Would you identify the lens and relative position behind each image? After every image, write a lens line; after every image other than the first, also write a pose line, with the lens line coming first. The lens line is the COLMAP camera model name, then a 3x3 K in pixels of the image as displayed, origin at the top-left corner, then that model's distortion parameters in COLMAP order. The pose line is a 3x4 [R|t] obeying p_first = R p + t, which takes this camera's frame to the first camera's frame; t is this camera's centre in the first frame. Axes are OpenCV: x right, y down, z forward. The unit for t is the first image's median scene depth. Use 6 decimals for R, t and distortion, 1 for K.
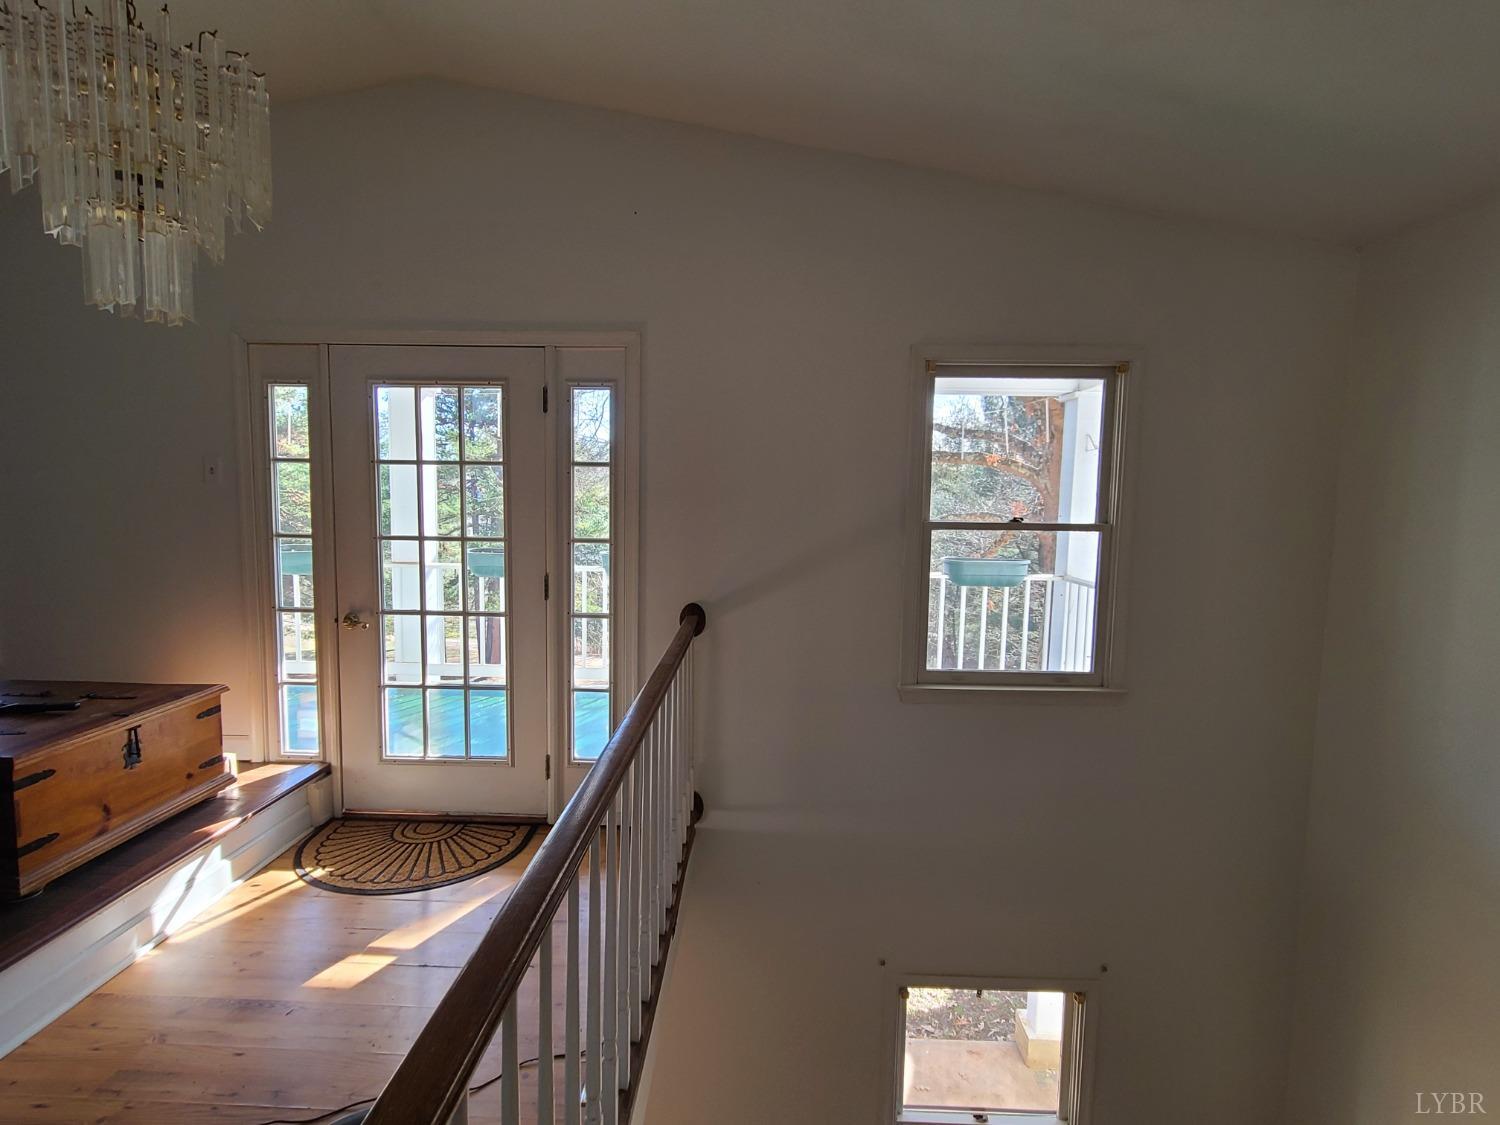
lens RADIAL K [[767.6, 0, 750.0], [0, 767.6, 562.5], [0, 0, 1]] dist [-0.003497, -0.000689]
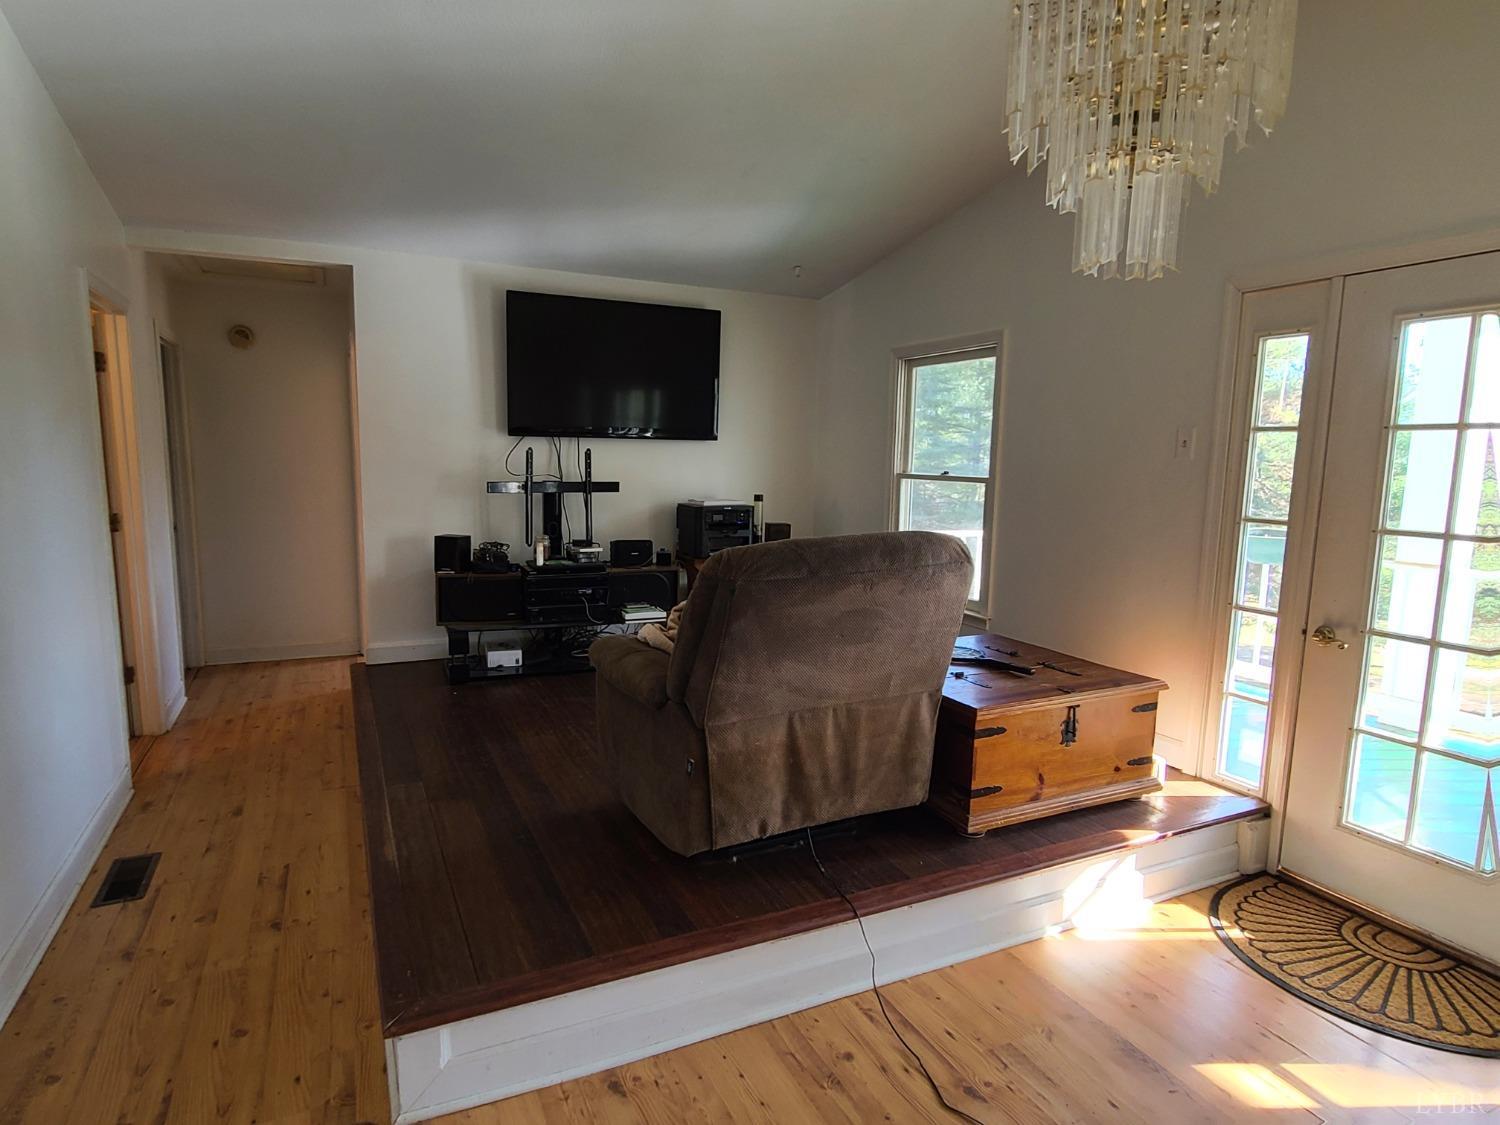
lens RADIAL K [[852.5, 0, 742.7], [0, 852.5, 572.2], [0, 0, 1]] dist [0.000083, -0.001171]
pose [[0.457441, 0.116548, -0.881569, -0.043229], [-0.087162, 0.992477, 0.085983, -0.011990], [0.884958, 0.037508, 0.464158, 0.090756]]
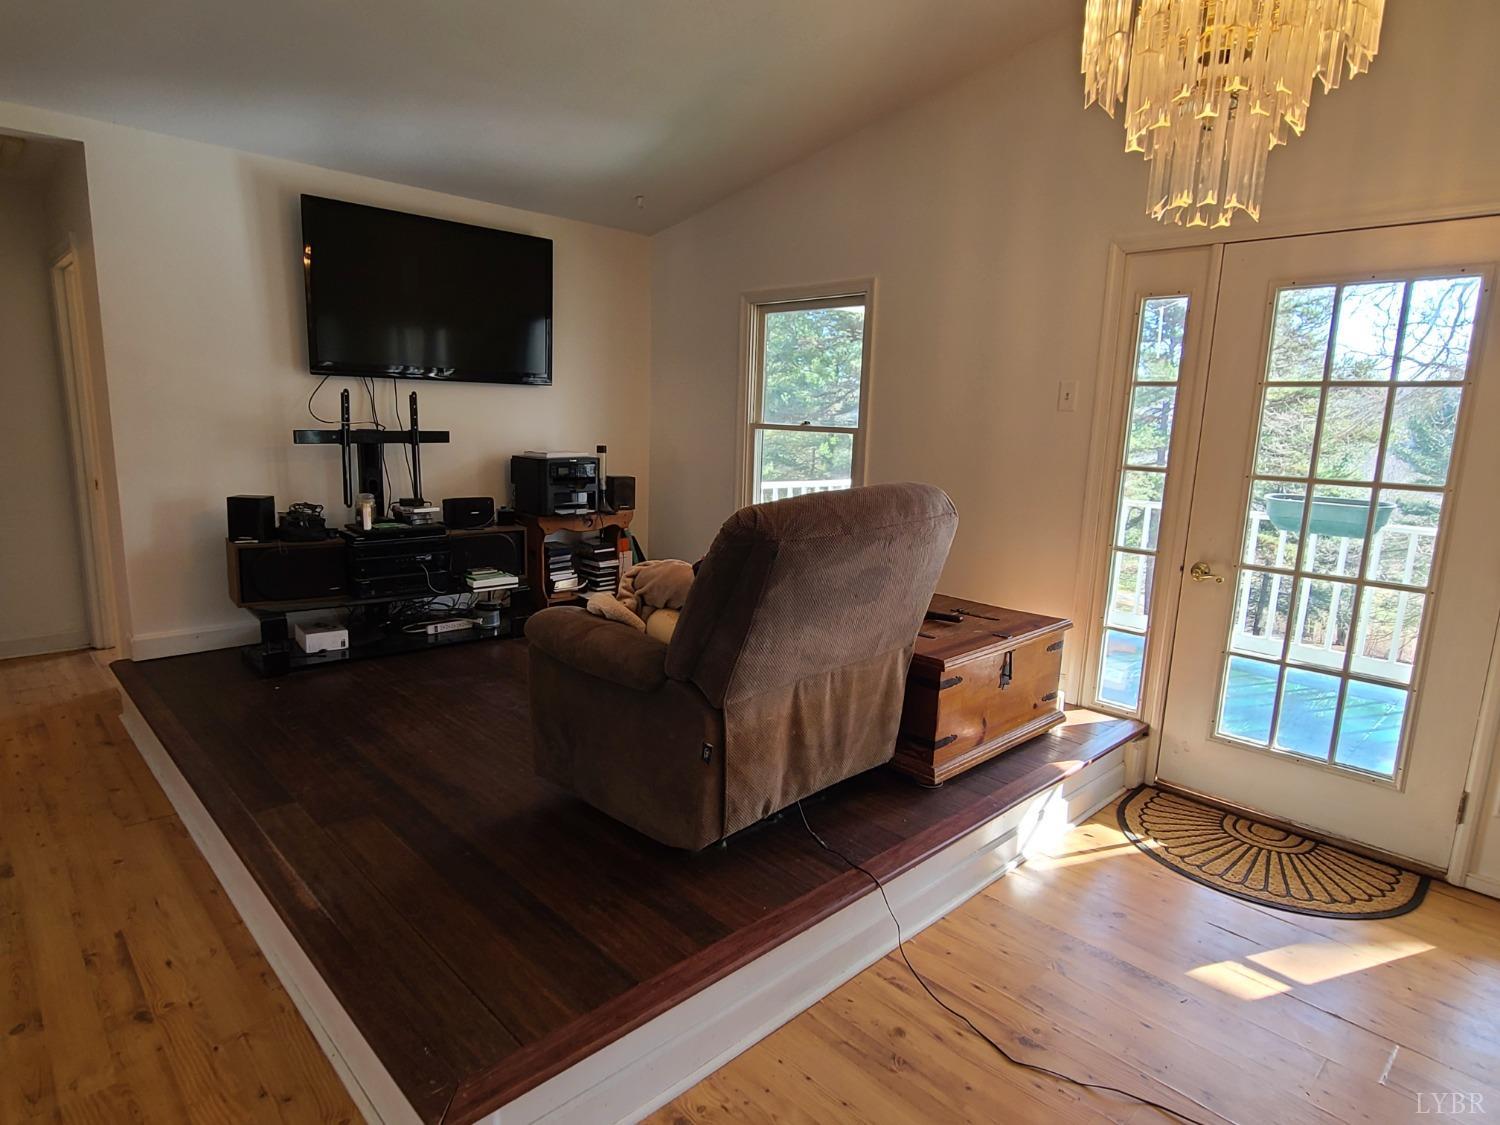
lens RADIAL K [[852.5, 0, 742.7], [0, 852.5, 572.2], [0, 0, 1]] dist [0.000083, -0.001171]
pose [[0.710025, 0.137341, -0.690653, -0.249626], [-0.080104, 0.990182, 0.114553, 0.009022], [0.699605, -0.026011, 0.714056, -0.051787]]
